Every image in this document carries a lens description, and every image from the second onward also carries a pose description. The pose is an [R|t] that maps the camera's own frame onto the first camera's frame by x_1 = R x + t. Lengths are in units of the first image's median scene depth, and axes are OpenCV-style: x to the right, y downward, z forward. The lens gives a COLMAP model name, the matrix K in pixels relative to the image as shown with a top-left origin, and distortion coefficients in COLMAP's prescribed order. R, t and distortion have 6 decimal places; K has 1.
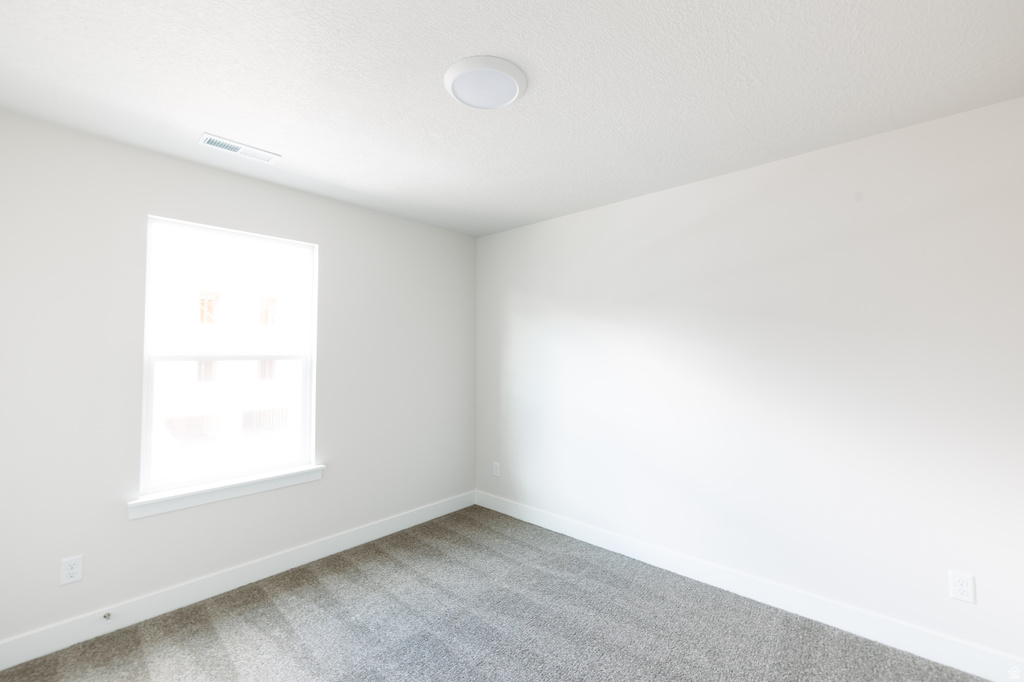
lens RADIAL K [[458.8, 0, 528.1], [0, 458.8, 341.9], [0, 0, 1]] dist [-0.004305, -0.000290]
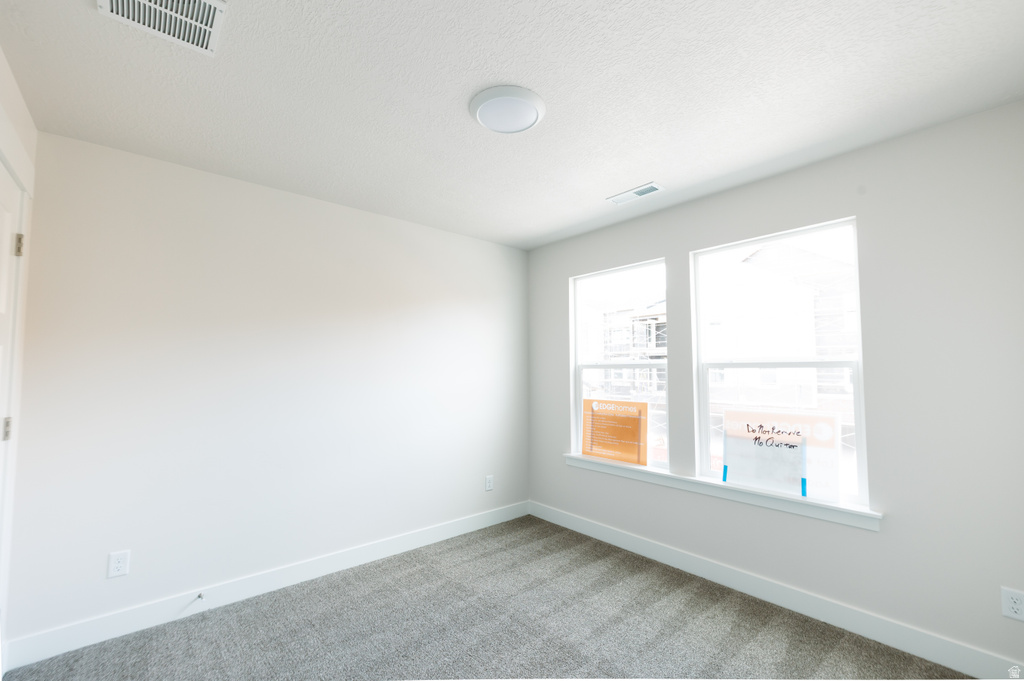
lens RADIAL K [[463.6, 0, 512.0], [0, 463.6, 340.5], [0, 0, 1]] dist [-0.000845, -0.000139]
pose [[-0.195834, -0.061182, -0.978727, 0.567954], [0.016348, 0.997709, -0.065639, 0.049000], [0.980501, -0.028854, -0.194386, 0.811163]]
